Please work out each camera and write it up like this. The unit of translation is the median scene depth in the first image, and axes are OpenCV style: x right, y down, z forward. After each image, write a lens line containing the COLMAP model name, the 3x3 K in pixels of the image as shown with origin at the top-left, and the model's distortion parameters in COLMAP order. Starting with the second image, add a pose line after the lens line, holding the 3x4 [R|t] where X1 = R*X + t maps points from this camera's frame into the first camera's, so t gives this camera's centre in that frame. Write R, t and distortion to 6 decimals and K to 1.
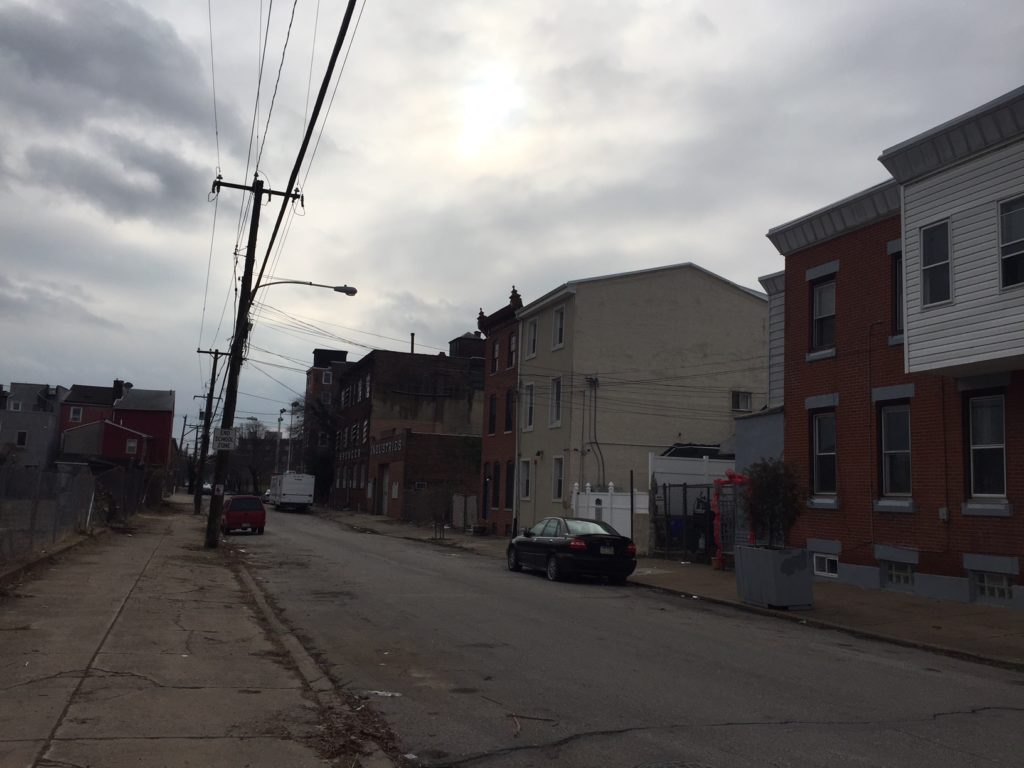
lens RADIAL K [[864.8, 0, 515.8], [0, 864.8, 369.6], [0, 0, 1]] dist [0.077913, -0.105290]
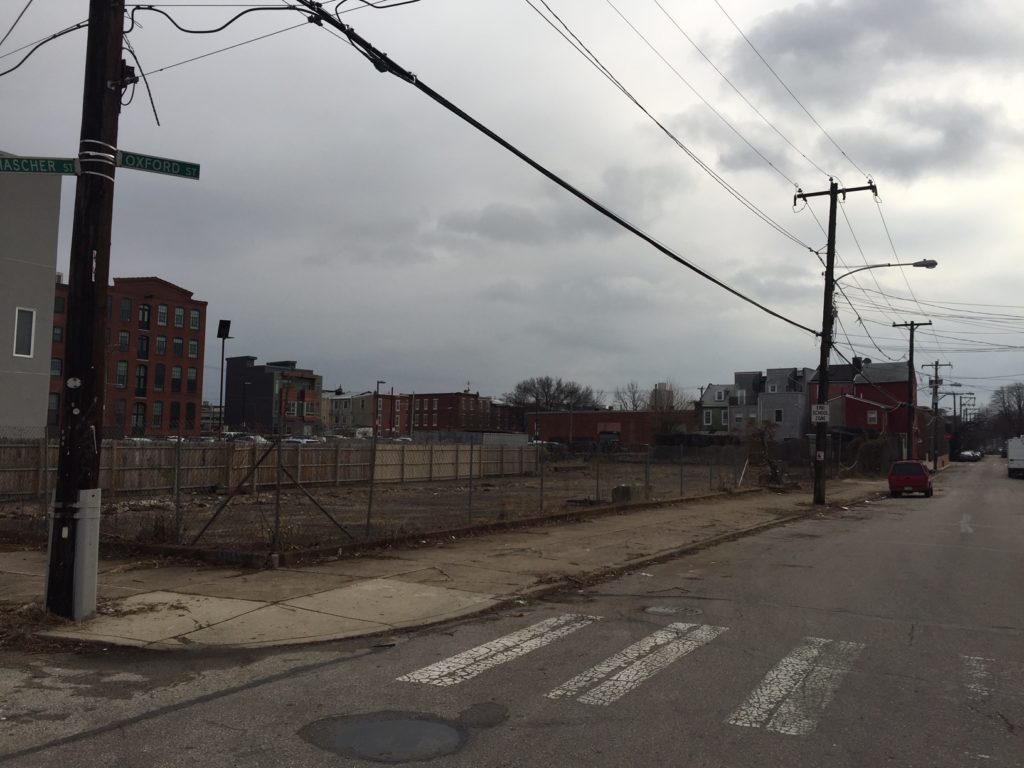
lens RADIAL K [[863.5, 0, 526.2], [0, 863.5, 370.1], [0, 0, 1]] dist [0.067813, -0.093821]
pose [[0.658054, -0.097001, -0.746696, 0.122413], [0.123779, 0.992112, -0.019798, -0.001670], [0.742727, -0.079397, 0.664871, -0.031303]]
